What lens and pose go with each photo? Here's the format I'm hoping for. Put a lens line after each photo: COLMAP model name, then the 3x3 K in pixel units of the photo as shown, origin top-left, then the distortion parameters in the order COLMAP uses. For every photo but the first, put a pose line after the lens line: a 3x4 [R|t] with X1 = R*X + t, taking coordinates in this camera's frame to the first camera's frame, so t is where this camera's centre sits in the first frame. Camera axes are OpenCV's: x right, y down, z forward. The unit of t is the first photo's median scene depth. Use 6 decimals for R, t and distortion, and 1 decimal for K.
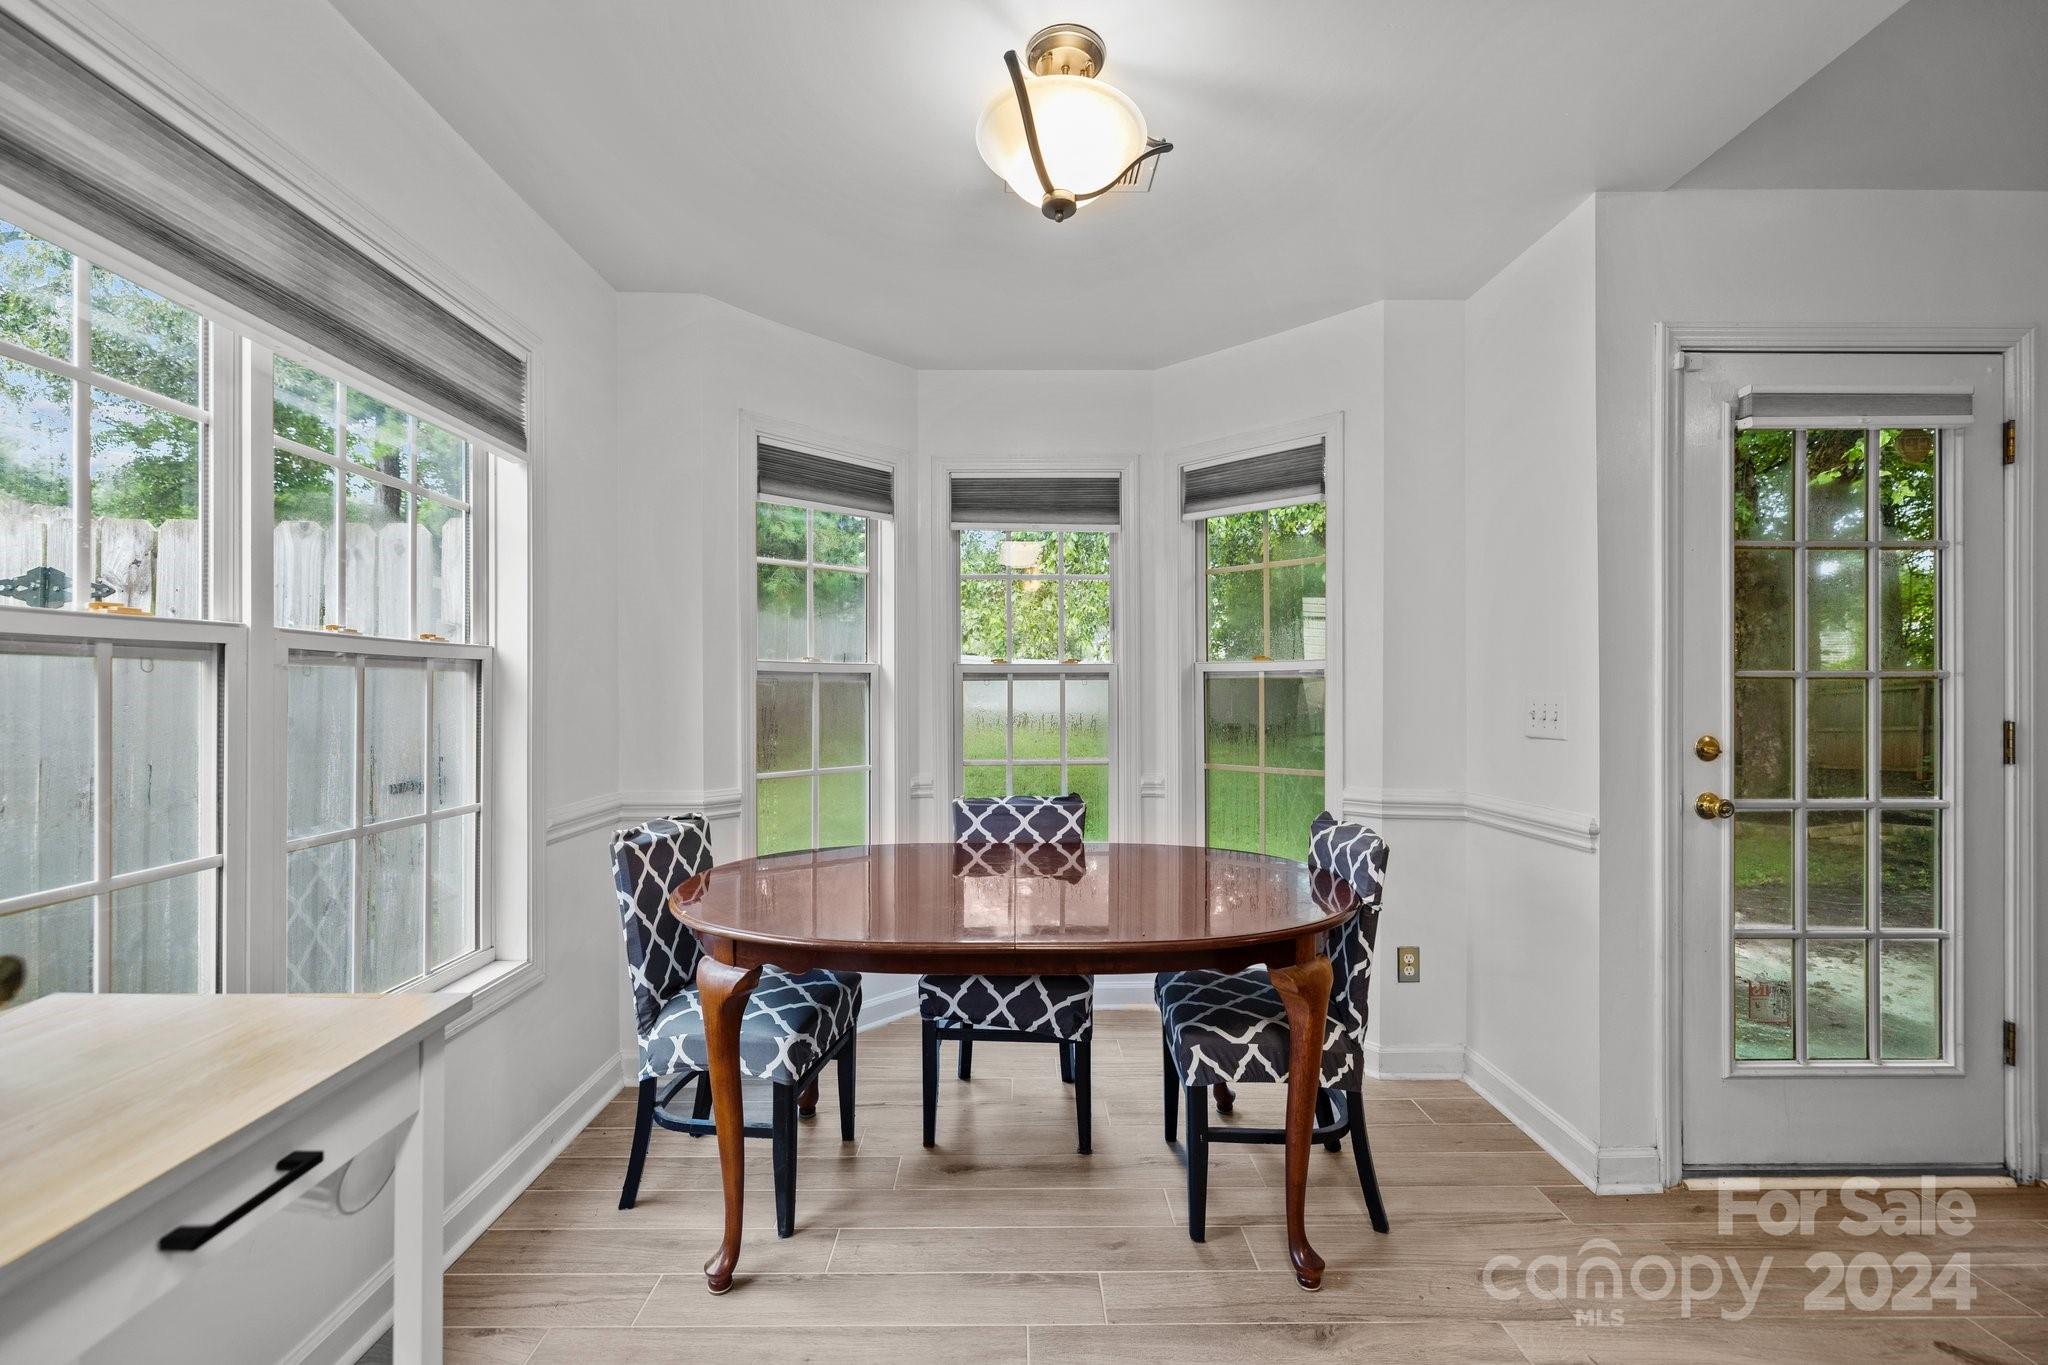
lens RADIAL K [[871.6, 0, 1018.3], [0, 871.6, 685.0], [0, 0, 1]] dist [-0.002756, 0.000182]
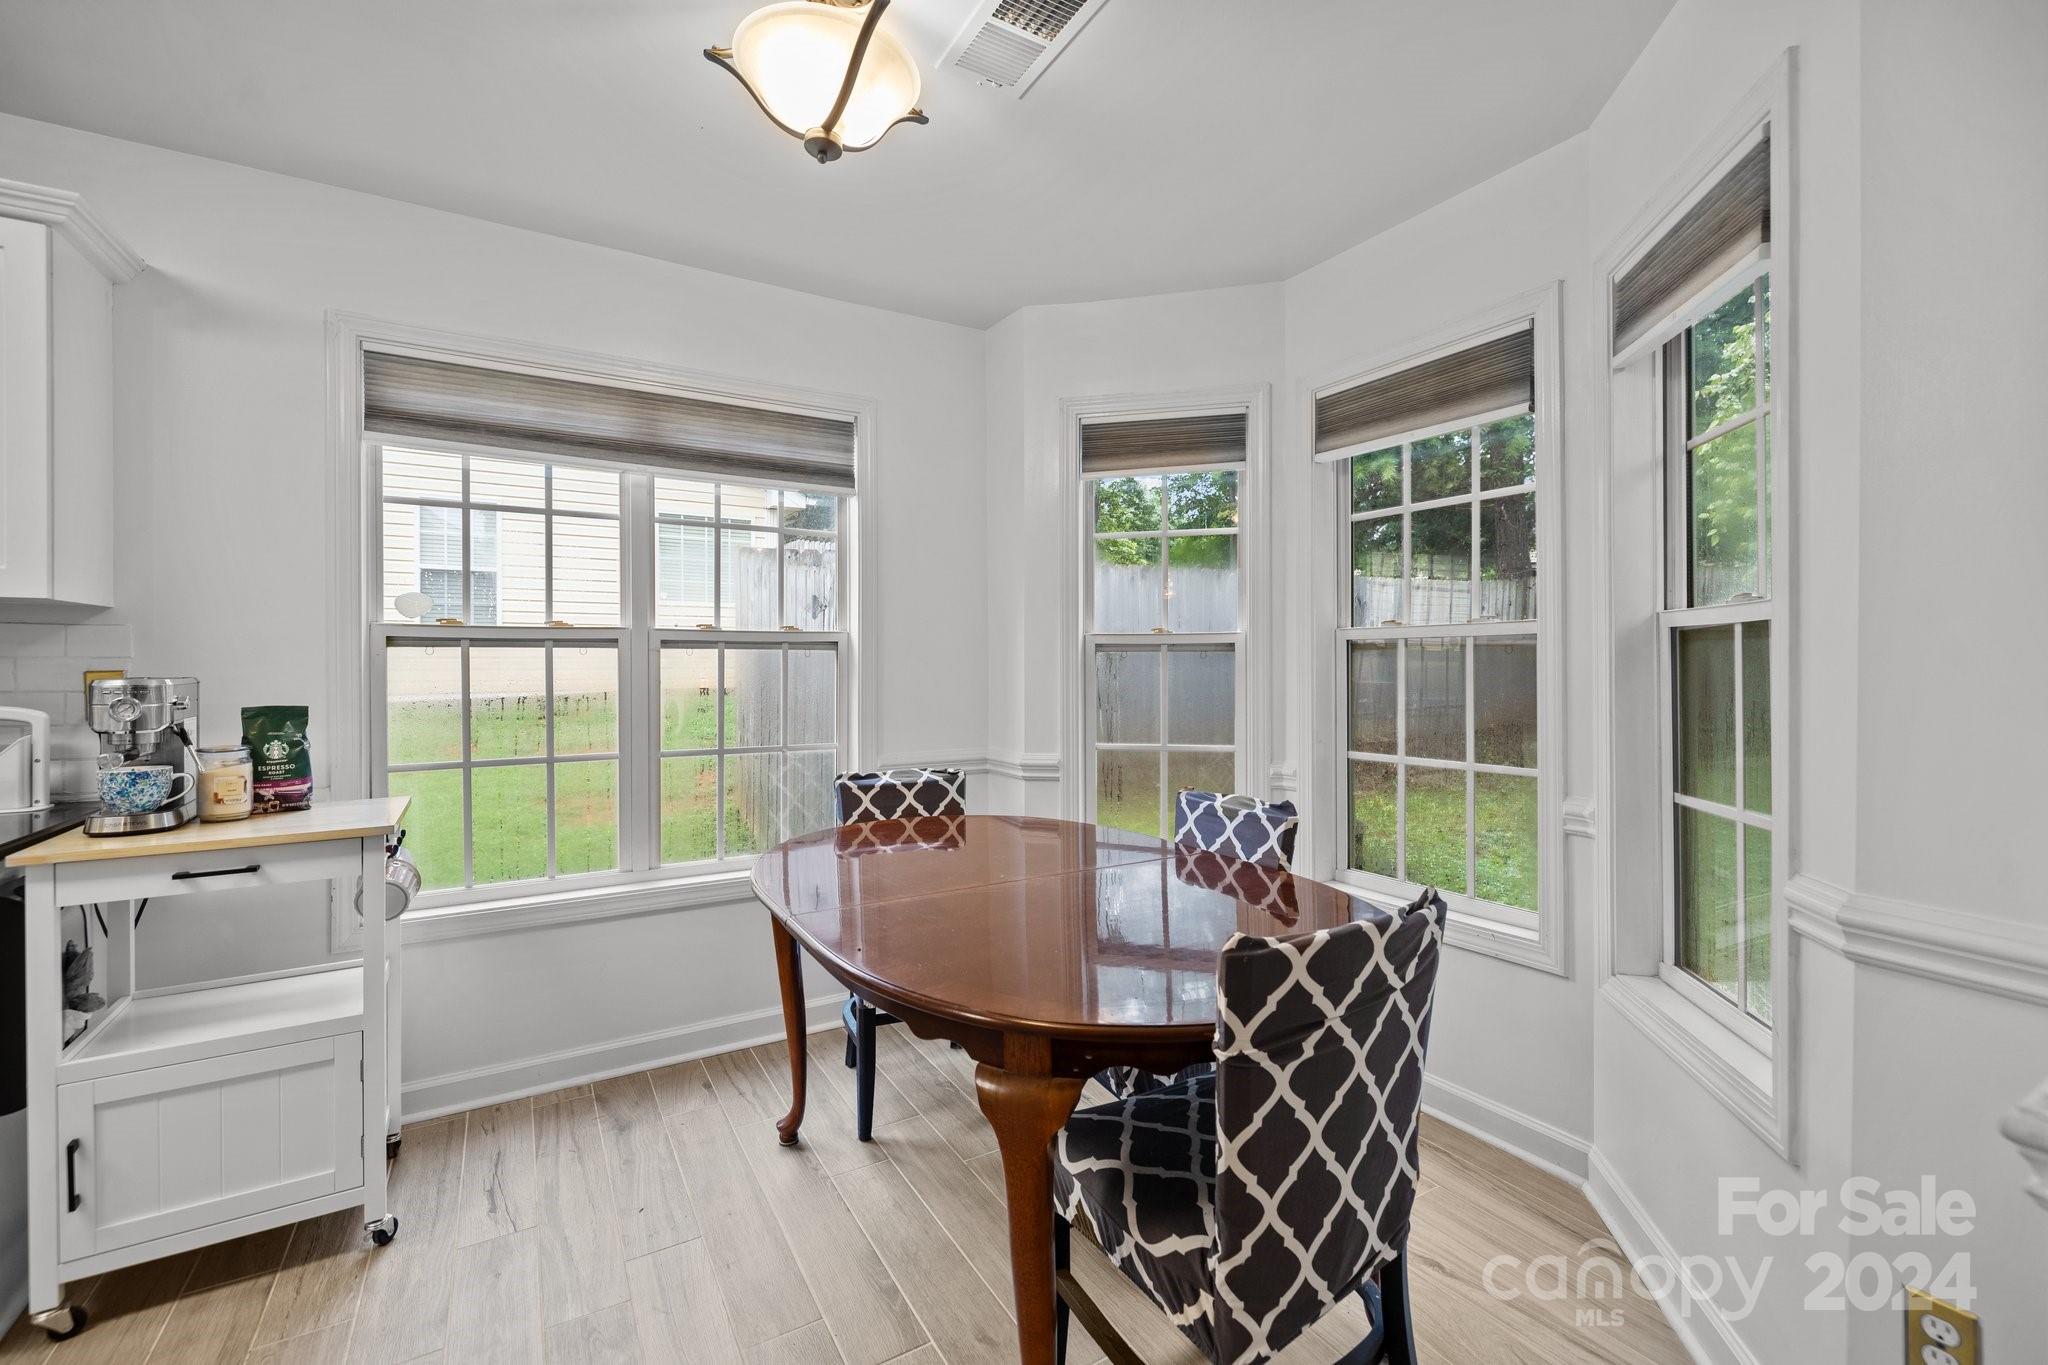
lens RADIAL K [[871.6, 0, 1010.0], [0, 871.6, 653.8], [0, 0, 1]] dist [-0.002756, 0.000182]
pose [[0.488659, -0.008646, -0.872432, 0.694839], [0.007867, 0.999954, -0.005503, 0.001640], [0.872440, -0.004175, 0.488704, 0.511129]]
